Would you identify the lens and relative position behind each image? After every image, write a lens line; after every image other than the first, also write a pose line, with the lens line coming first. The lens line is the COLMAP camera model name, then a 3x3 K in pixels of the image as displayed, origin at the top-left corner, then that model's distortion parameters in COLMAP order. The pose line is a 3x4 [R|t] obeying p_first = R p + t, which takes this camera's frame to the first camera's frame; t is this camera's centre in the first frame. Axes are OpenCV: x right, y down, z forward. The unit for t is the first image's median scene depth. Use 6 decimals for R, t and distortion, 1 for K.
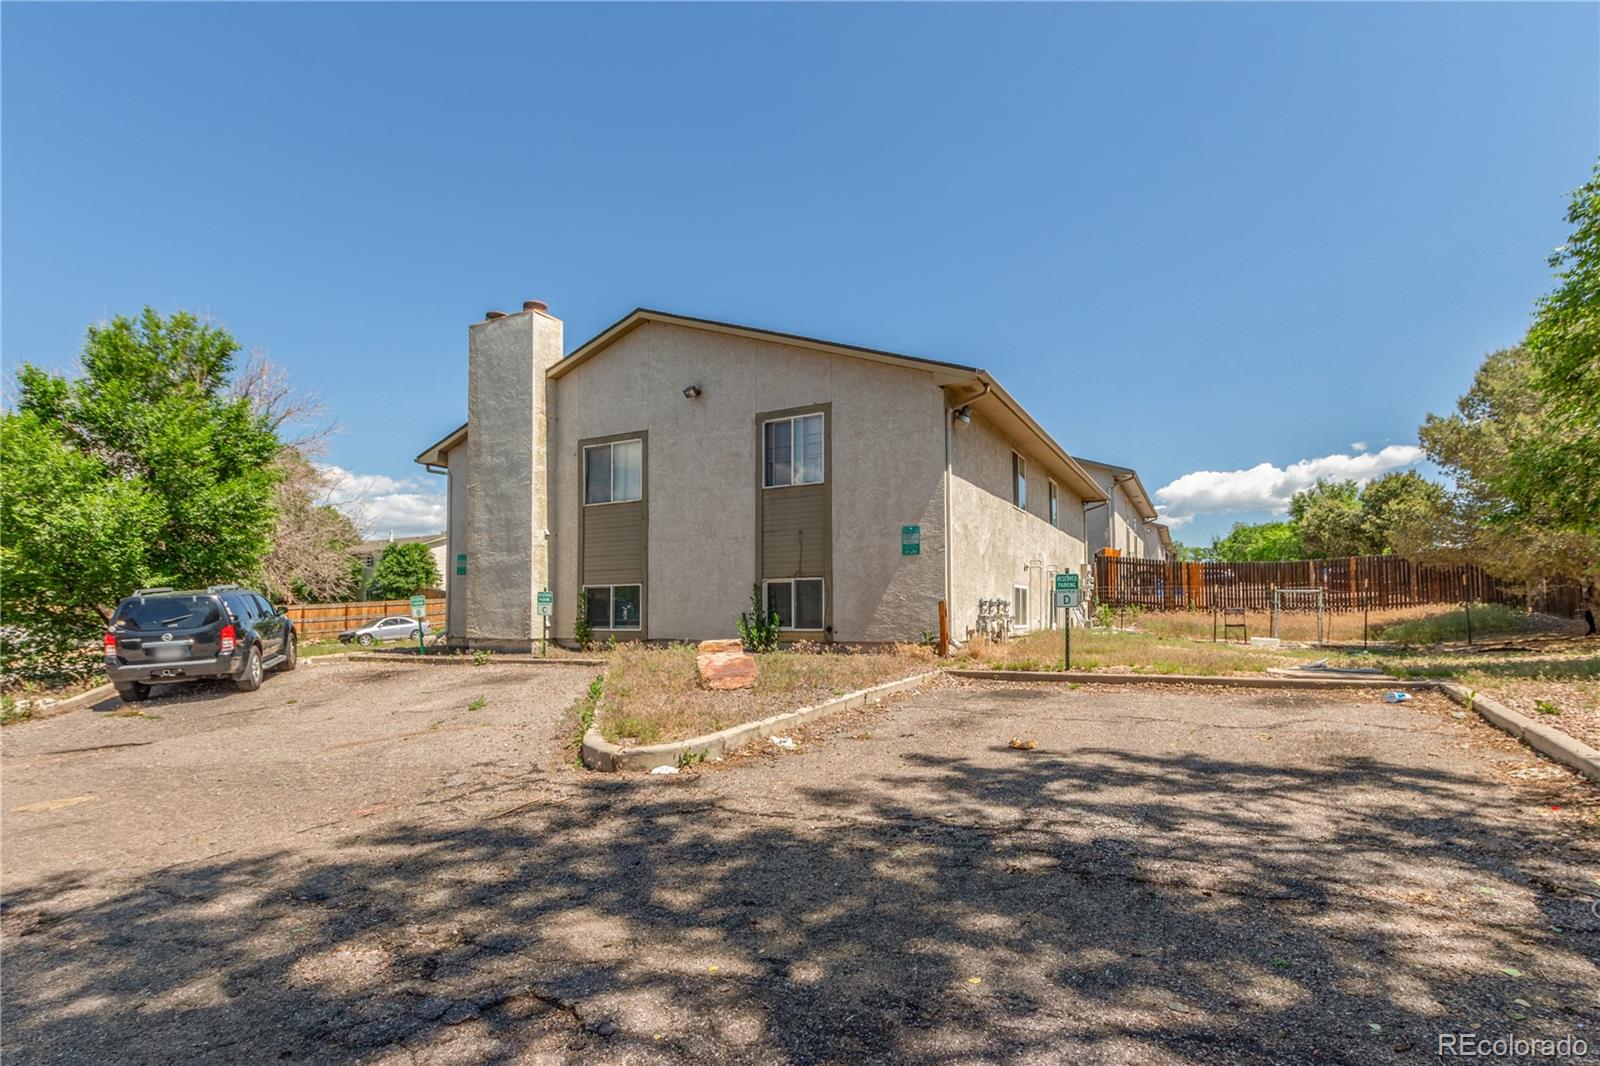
lens RADIAL K [[745.3, 0, 823.9], [0, 745.3, 586.0], [0, 0, 1]] dist [0.003782, 0.000117]
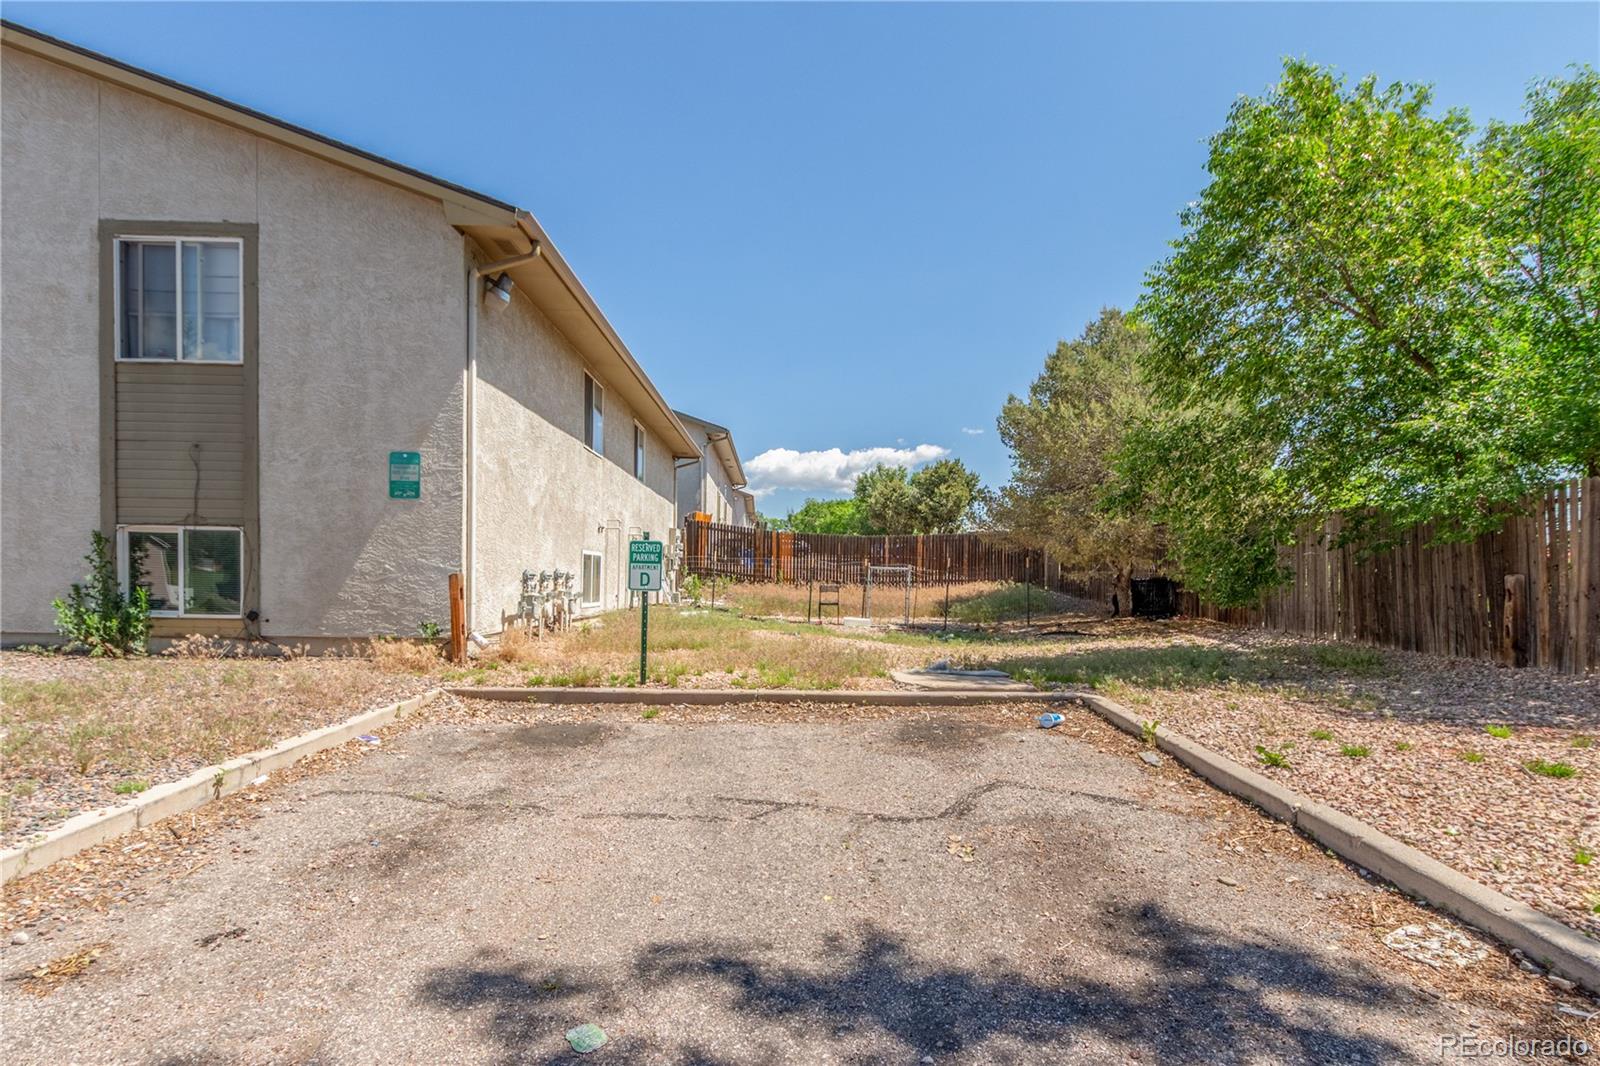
lens RADIAL K [[745.3, 0, 823.9], [0, 745.3, 586.0], [0, 0, 1]] dist [0.003782, 0.000117]
pose [[0.859722, 0.012566, 0.510607, 0.091748], [-0.038883, 0.998406, 0.040897, -0.007145], [-0.509280, -0.055014, 0.858841, 0.256767]]
